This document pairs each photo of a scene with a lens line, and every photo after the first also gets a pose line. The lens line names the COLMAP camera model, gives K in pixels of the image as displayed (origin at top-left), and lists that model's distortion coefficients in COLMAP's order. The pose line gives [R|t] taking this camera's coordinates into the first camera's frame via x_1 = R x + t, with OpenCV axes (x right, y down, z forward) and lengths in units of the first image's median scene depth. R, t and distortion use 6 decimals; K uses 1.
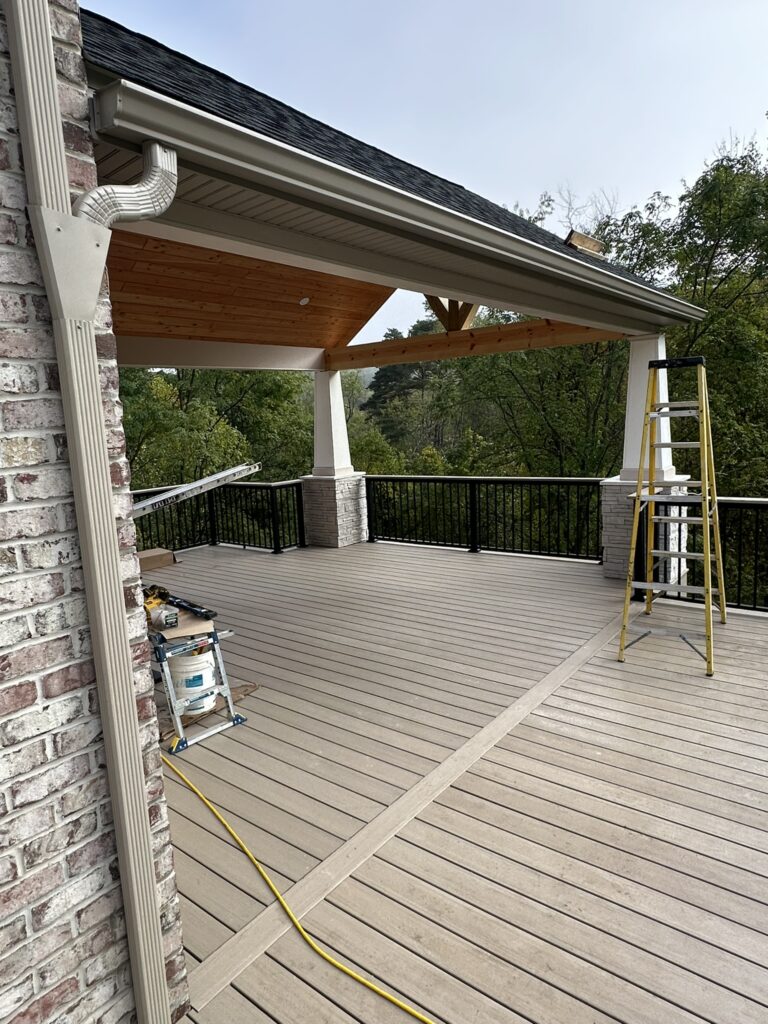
lens RADIAL K [[628.8, 0, 381.0], [0, 628.8, 514.8], [0, 0, 1]] dist [-0.000566, 0.000013]
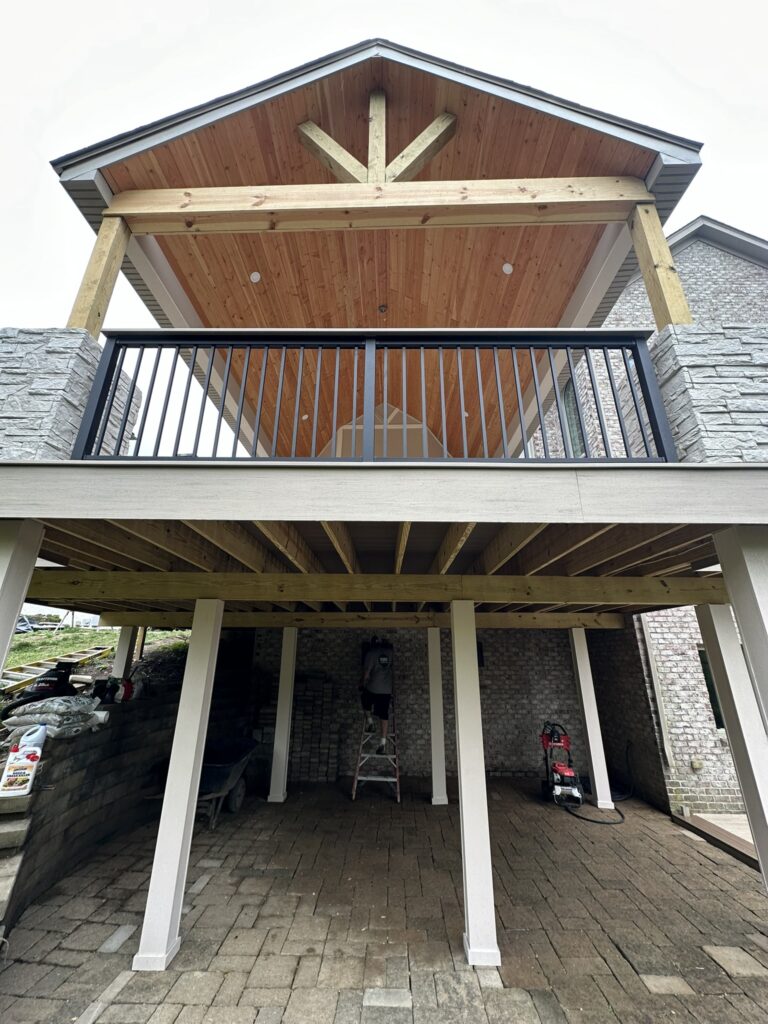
lens RADIAL K [[405.5, 0, 383.0], [0, 405.5, 512.4], [0, 0, 1]] dist [-0.002798, 0.000764]
pose [[-0.799767, -0.168779, -0.576096, 0.284407], [-0.064004, 0.978167, -0.197720, 0.137226], [0.596889, -0.121257, -0.793108, 1.178667]]
